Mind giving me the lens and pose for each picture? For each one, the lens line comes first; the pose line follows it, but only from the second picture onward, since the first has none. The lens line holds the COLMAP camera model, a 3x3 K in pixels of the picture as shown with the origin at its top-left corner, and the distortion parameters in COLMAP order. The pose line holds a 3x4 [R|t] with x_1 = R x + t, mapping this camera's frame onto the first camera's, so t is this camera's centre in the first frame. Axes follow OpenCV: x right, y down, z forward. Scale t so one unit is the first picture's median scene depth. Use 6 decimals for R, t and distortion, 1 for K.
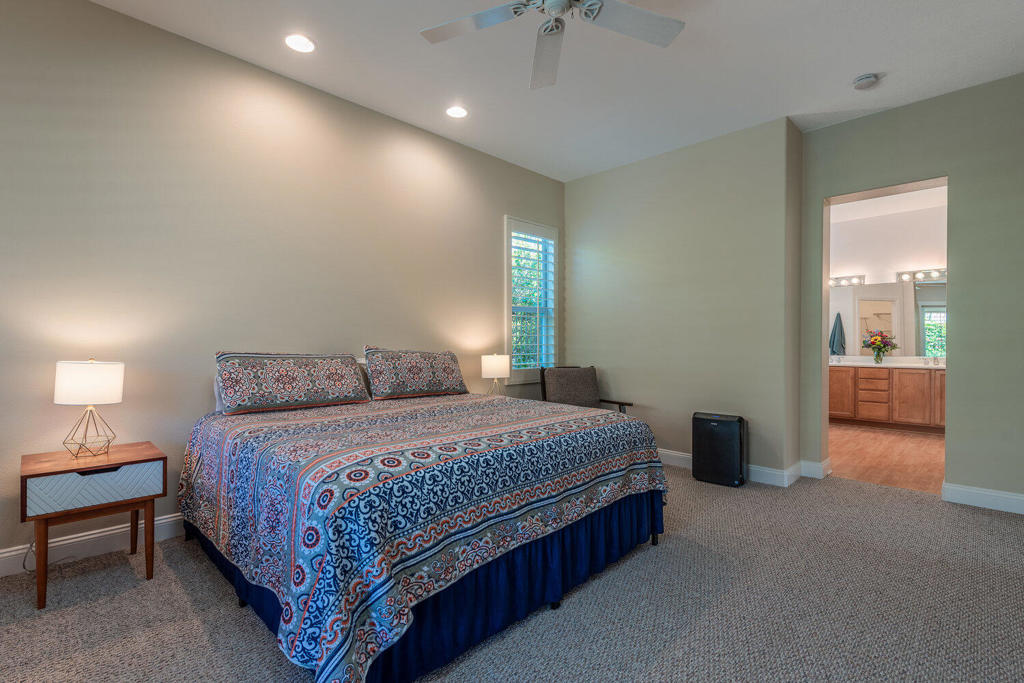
lens RADIAL K [[471.5, 0, 537.9], [0, 471.5, 337.2], [0, 0, 1]] dist [0.003618, -0.002519]
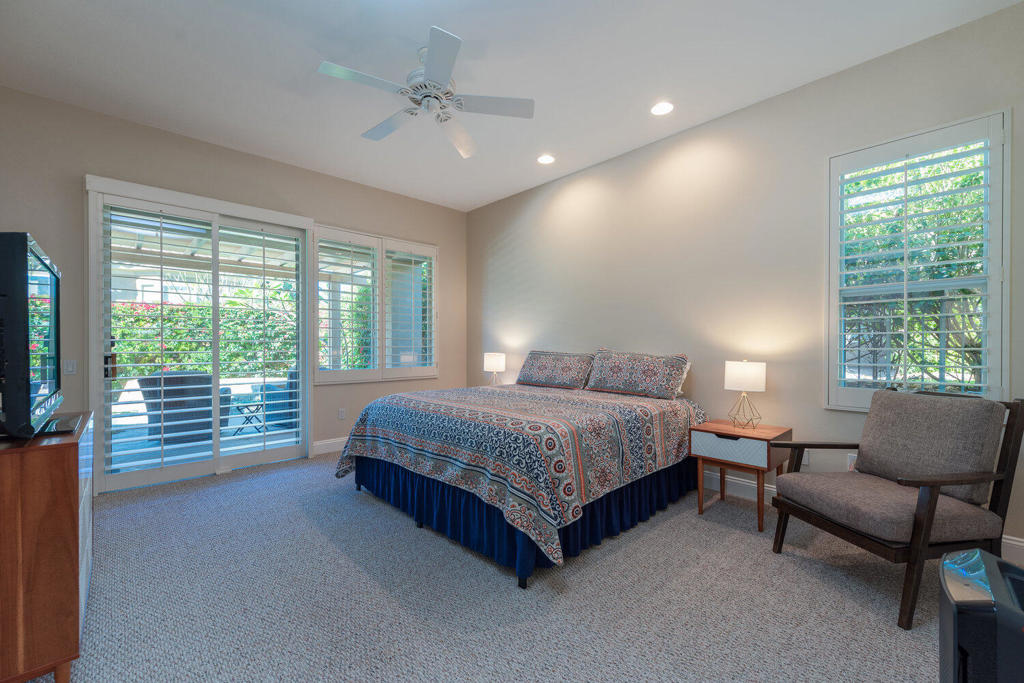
lens RADIAL K [[425.4, 0, 515.7], [0, 425.4, 346.2], [0, 0, 1]] dist [0.010843, -0.000926]
pose [[-0.073817, -0.005641, -0.997256, 1.288602], [0.003279, 0.999977, -0.005899, 0.030353], [0.997266, -0.003706, -0.073797, 1.362351]]
